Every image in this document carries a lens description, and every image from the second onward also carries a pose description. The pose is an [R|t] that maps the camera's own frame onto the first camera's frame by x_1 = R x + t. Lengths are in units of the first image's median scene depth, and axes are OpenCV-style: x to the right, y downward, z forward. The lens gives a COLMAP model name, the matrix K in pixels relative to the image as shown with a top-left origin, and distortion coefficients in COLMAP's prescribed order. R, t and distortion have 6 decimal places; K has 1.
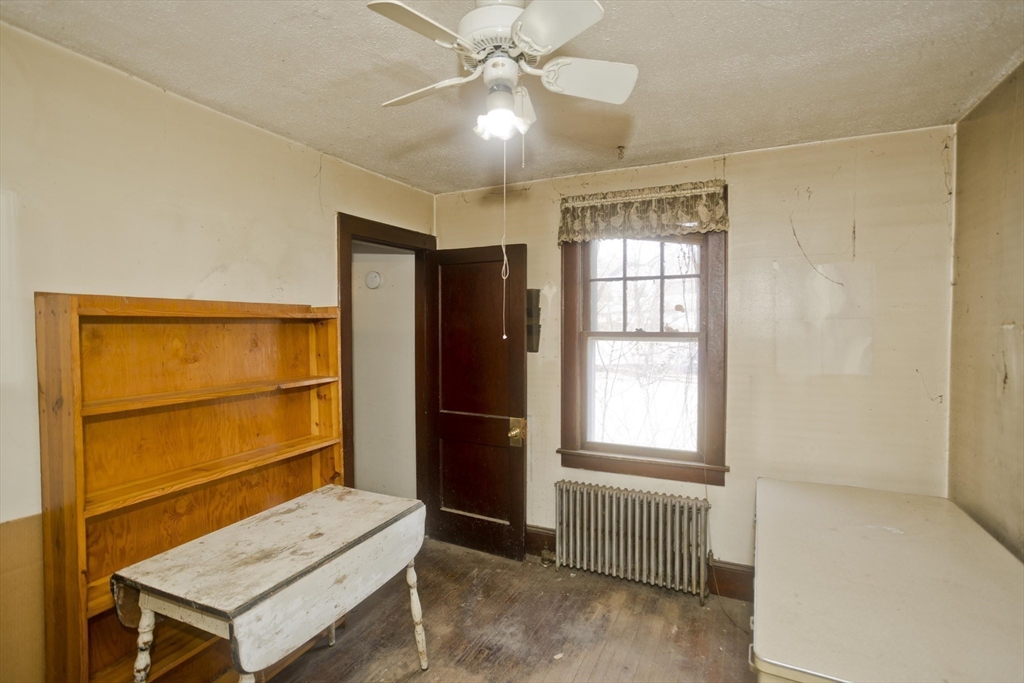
lens RADIAL K [[488.6, 0, 512.9], [0, 488.6, 337.0], [0, 0, 1]] dist [-0.048368, 0.036499]
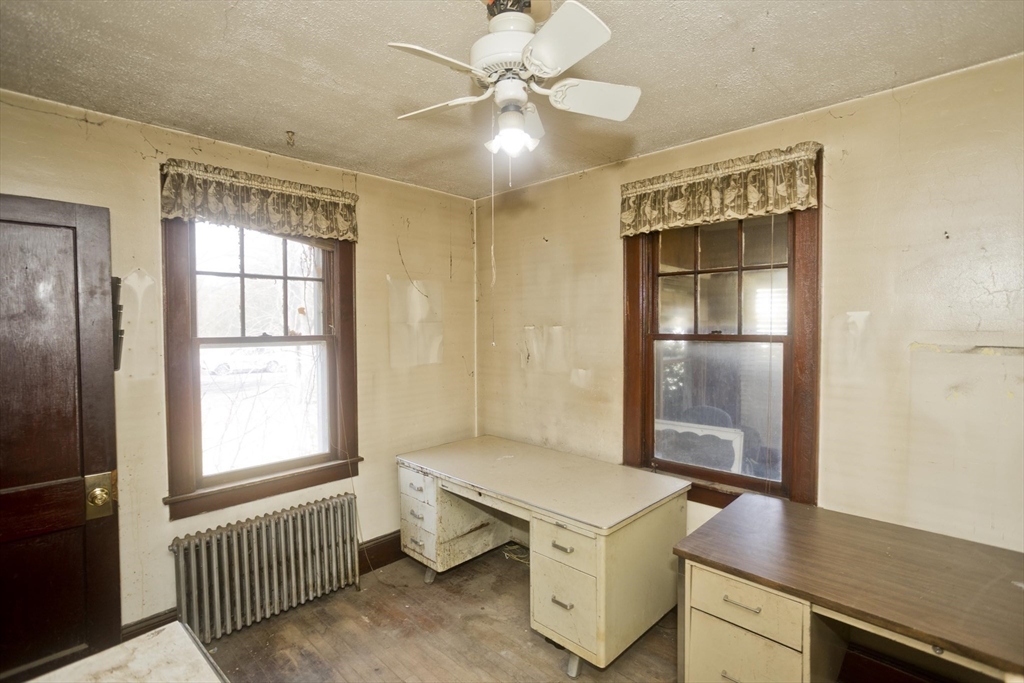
lens RADIAL K [[488.6, 0, 512.9], [0, 488.6, 337.0], [0, 0, 1]] dist [-0.048368, 0.036499]
pose [[0.323760, -0.027112, 0.945751, -0.462482], [0.027629, 0.999434, 0.019193, -0.014859], [-0.945736, 0.019916, 0.324326, 0.297721]]
